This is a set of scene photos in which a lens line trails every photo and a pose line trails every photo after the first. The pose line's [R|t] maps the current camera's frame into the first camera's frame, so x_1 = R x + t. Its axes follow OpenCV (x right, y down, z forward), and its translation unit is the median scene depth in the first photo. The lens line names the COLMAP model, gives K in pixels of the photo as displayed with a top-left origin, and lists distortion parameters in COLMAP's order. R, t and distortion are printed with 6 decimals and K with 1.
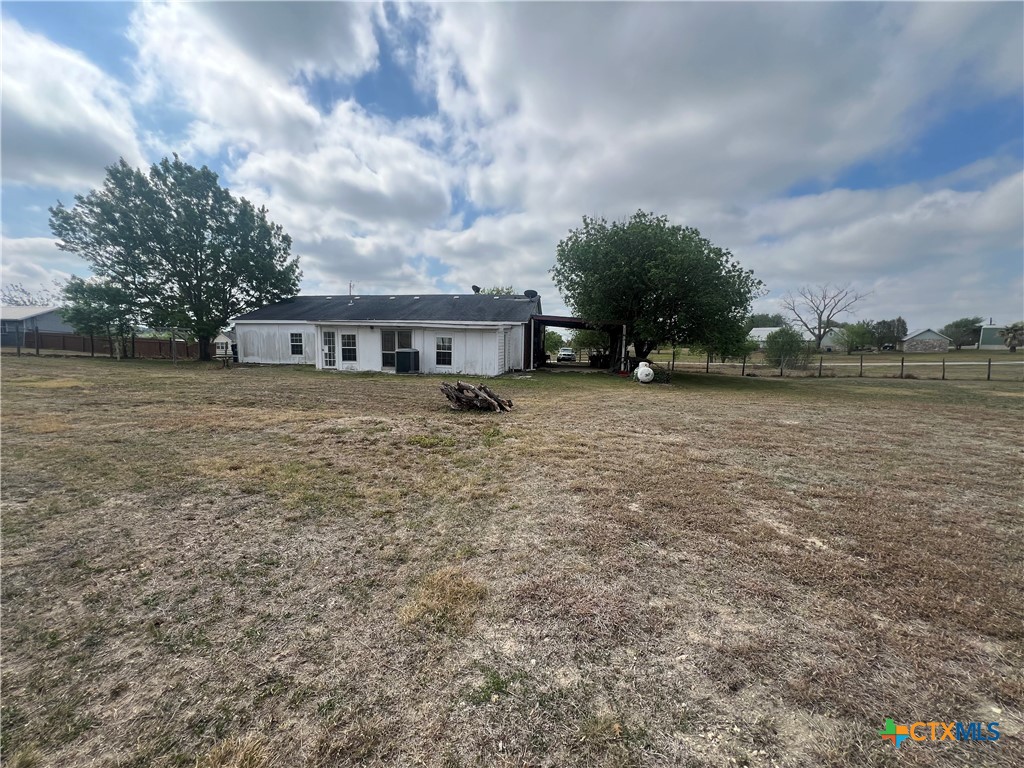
lens RADIAL K [[410.2, 0, 512.0], [0, 410.2, 384.0], [0, 0, 1]] dist [-0.009802, 0.000159]
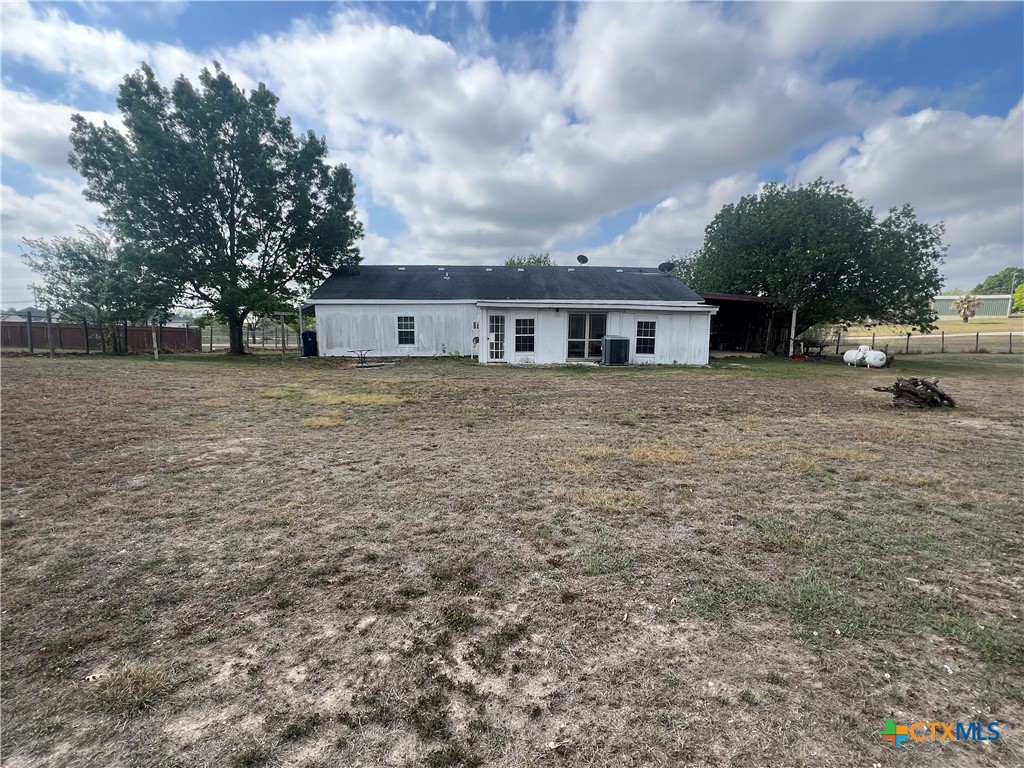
lens RADIAL K [[500.1, 0, 512.0], [0, 500.1, 384.0], [0, 0, 1]] dist [-0.026004, -0.000069]
pose [[0.976794, -0.040746, 0.210268, -0.622615], [0.033003, 0.998646, 0.040204, -0.032928], [-0.211622, -0.032332, 0.976817, 0.042155]]
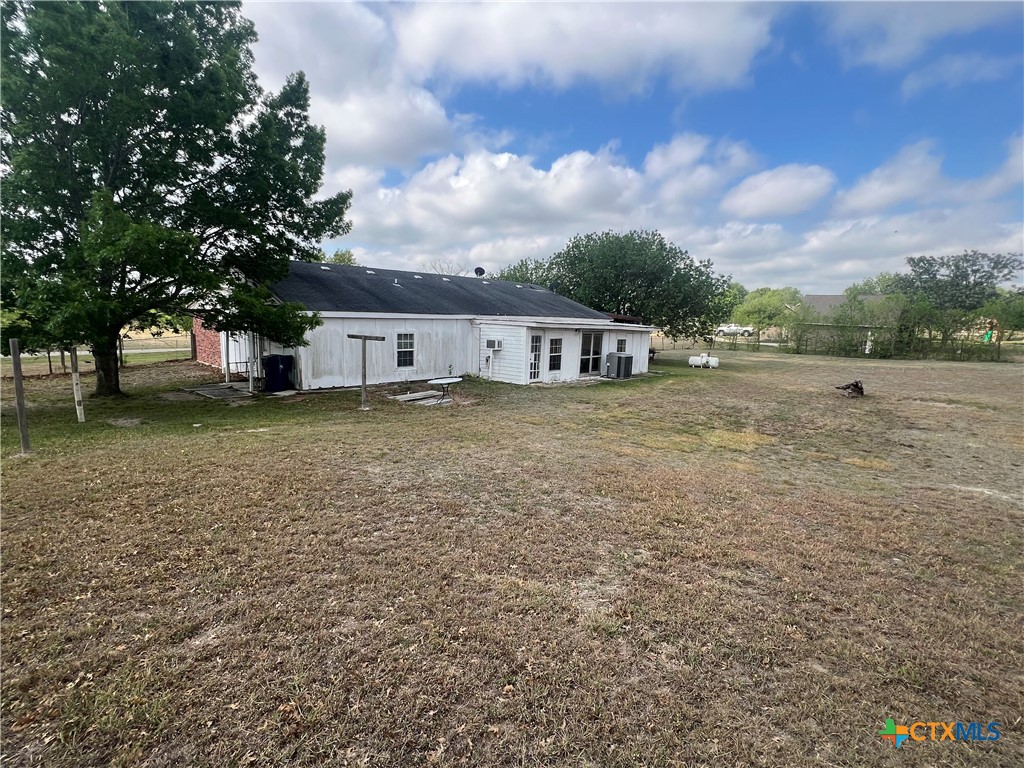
lens RADIAL K [[503.1, 0, 512.0], [0, 503.1, 384.0], [0, 0, 1]] dist [0.000999, 0.000024]
pose [[0.580990, -0.105107, 0.807095, -1.248116], [0.060690, 0.994461, 0.085820, -0.119667], [-0.811645, -0.000878, 0.584151, 0.473203]]
